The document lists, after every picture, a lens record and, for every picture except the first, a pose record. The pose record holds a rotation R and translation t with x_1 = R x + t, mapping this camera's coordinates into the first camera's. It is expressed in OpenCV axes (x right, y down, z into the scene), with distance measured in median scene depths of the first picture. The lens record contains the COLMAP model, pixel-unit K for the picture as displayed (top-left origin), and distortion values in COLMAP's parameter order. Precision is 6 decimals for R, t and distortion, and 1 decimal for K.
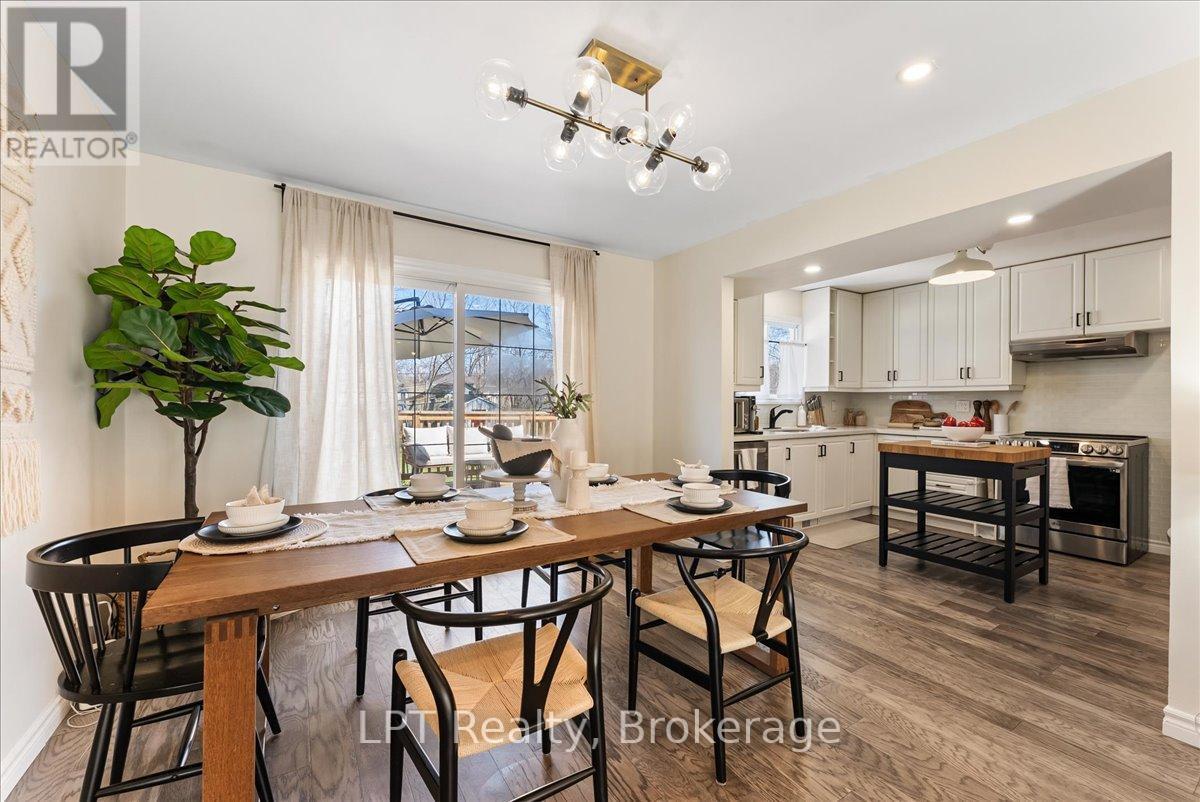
lens RADIAL K [[480.7, 0, 600.0], [0, 480.7, 401.0], [0, 0, 1]] dist [-0.001160, -0.000019]
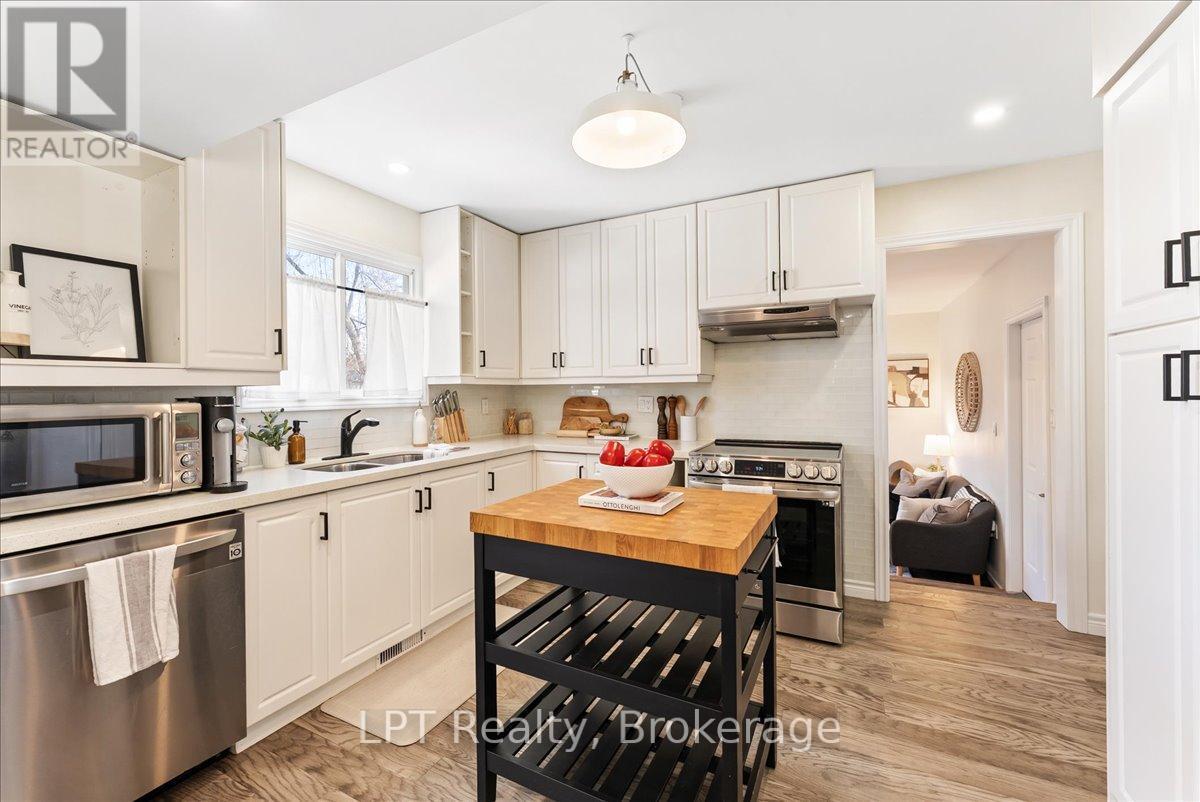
lens RADIAL K [[482.2, 0, 600.5], [0, 482.2, 401.4], [0, 0, 1]] dist [-0.000855, -0.000148]
pose [[0.858349, -0.022015, 0.512594, 0.430476], [0.012854, 0.999688, 0.021411, -0.012490], [-0.512906, -0.011789, 0.858364, 0.546073]]
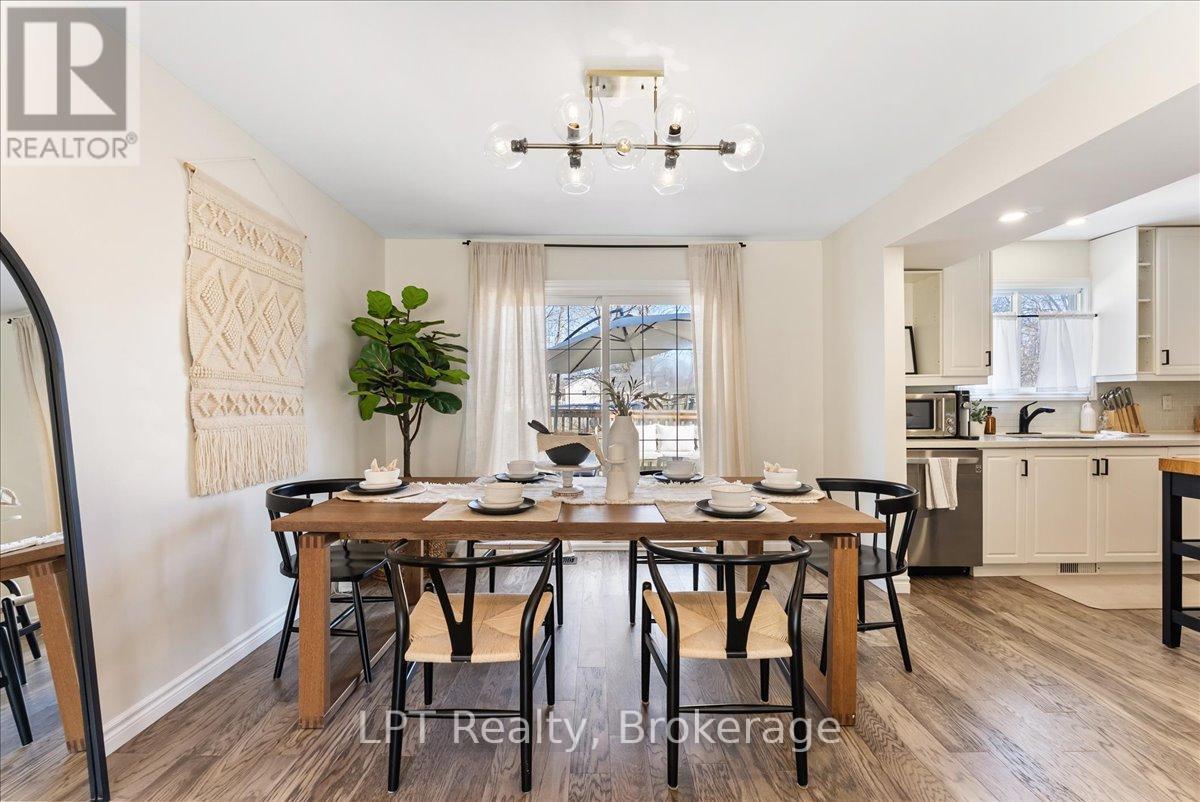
lens RADIAL K [[482.2, 0, 600.5], [0, 482.2, 401.4], [0, 0, 1]] dist [-0.000855, -0.000148]
pose [[0.850107, -0.009413, -0.526525, 0.255885], [0.010218, 0.999947, -0.001379, 0.002448], [0.526510, -0.004207, 0.850158, 0.033513]]
